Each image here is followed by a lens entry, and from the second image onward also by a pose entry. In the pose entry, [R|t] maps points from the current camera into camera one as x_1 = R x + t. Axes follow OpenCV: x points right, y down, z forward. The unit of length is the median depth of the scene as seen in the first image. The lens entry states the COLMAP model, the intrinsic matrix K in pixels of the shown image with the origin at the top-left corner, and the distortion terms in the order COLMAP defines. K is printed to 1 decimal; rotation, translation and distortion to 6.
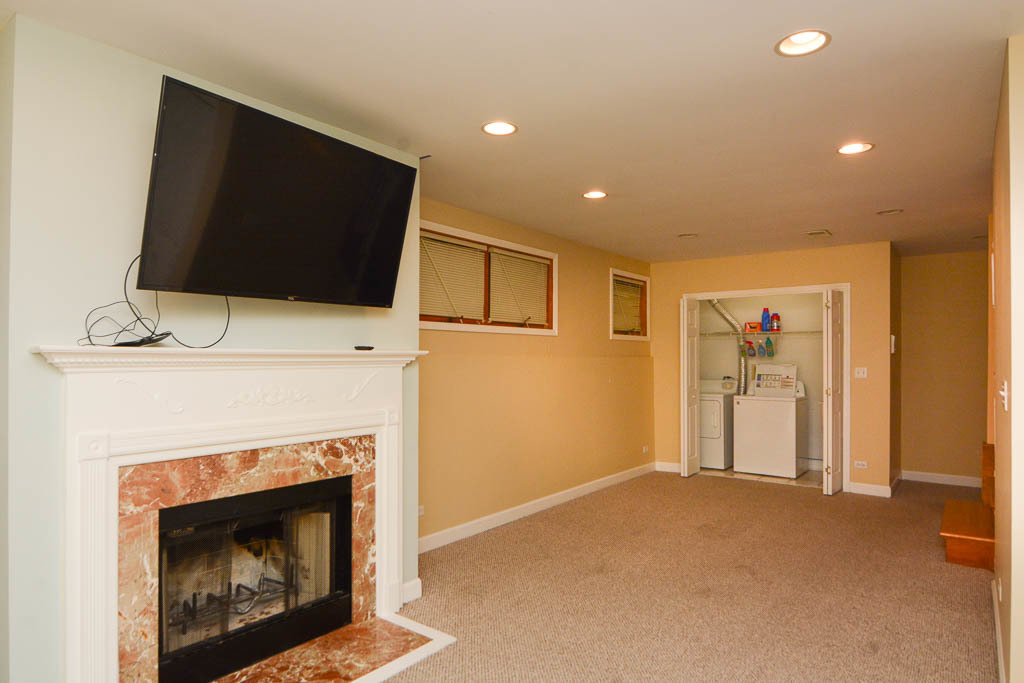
lens RADIAL K [[590.7, 0, 511.2], [0, 590.7, 348.4], [0, 0, 1]] dist [-0.008340, -0.001021]
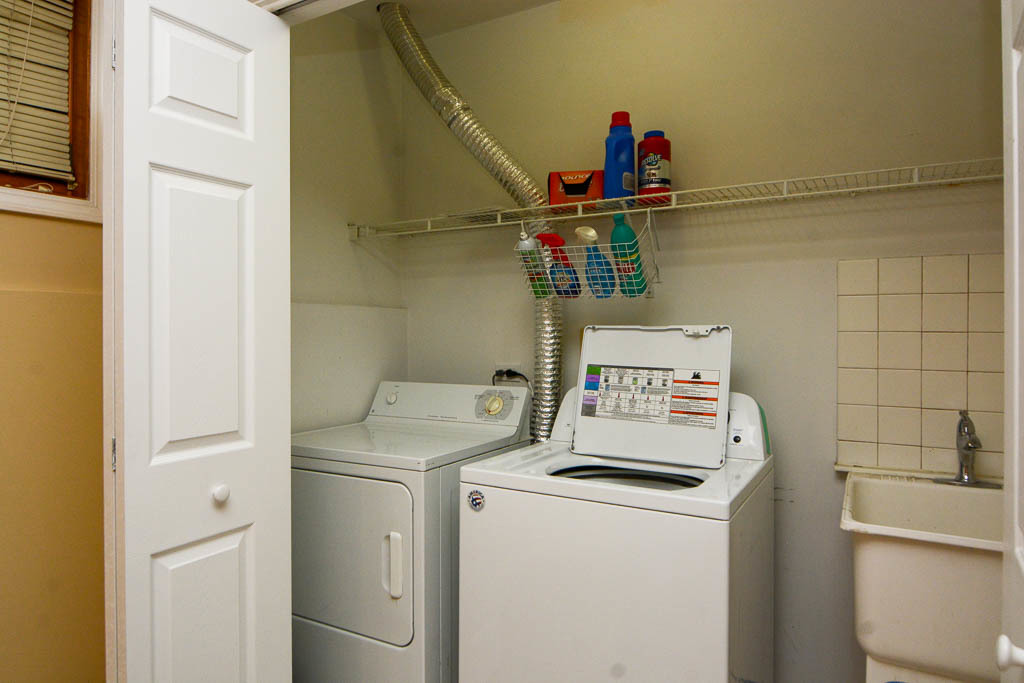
lens RADIAL K [[644.8, 0, 510.4], [0, 644.8, 334.1], [0, 0, 1]] dist [-0.002499, -0.000134]
pose [[0.991333, -0.002741, 0.131347, 0.359304], [0.000323, 0.999830, 0.018430, 0.025870], [-0.131375, -0.018228, 0.991165, 0.749418]]
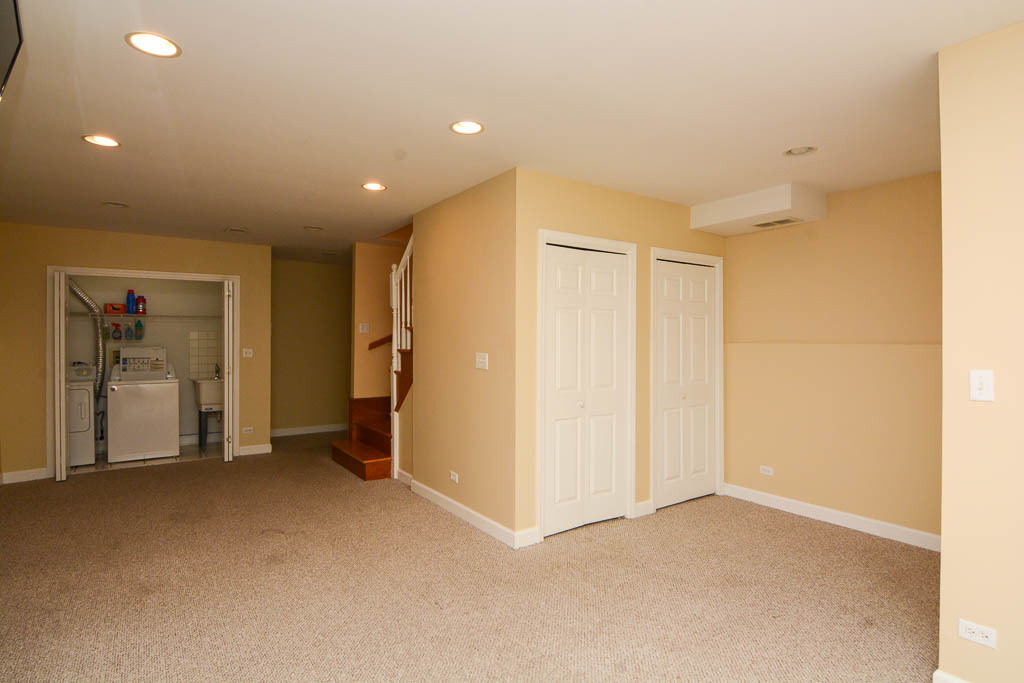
lens RADIAL K [[535.5, 0, 511.5], [0, 535.5, 343.1], [0, 0, 1]] dist [-0.023292, -0.000673]
pose [[0.299676, -0.011285, 0.953974, -0.221114], [-0.011089, 0.999821, 0.015311, -0.000571], [-0.953977, -0.015167, 0.299497, 0.144273]]
